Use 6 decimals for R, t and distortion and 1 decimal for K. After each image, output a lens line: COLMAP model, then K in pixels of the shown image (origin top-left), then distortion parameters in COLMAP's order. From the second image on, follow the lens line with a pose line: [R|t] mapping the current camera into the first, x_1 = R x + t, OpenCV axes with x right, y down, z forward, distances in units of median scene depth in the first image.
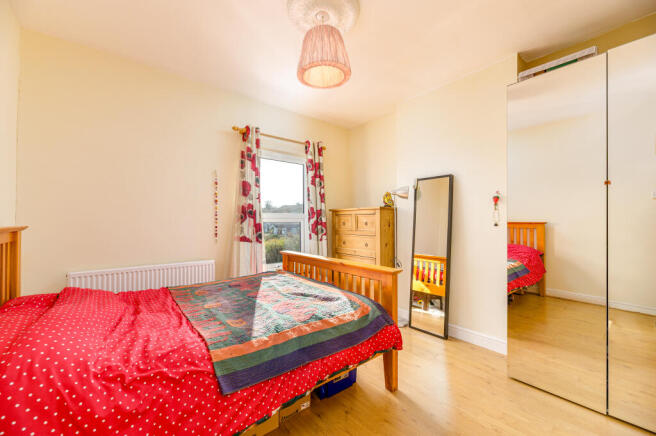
lens RADIAL K [[265.7, 0, 327.8], [0, 265.7, 215.1], [0, 0, 1]] dist [-0.000523, -0.000262]
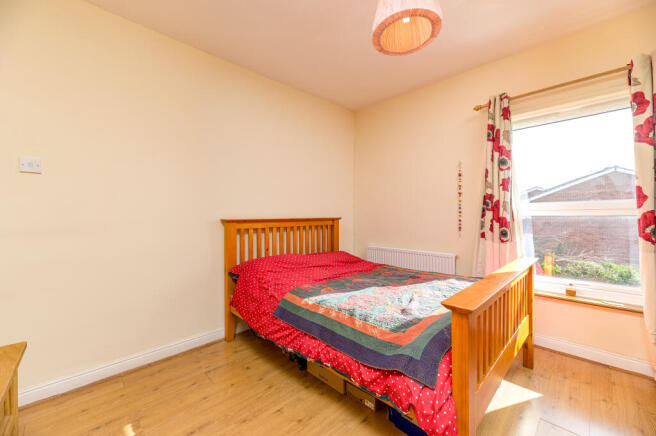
lens RADIAL K [[265.7, 0, 327.8], [0, 265.7, 215.1], [0, 0, 1]] dist [-0.000523, -0.000262]
pose [[0.084404, 0.003638, -0.996425, 0.884340], [0.028409, 0.999578, 0.006056, 0.012528], [0.996027, -0.028819, 0.084265, 0.788488]]
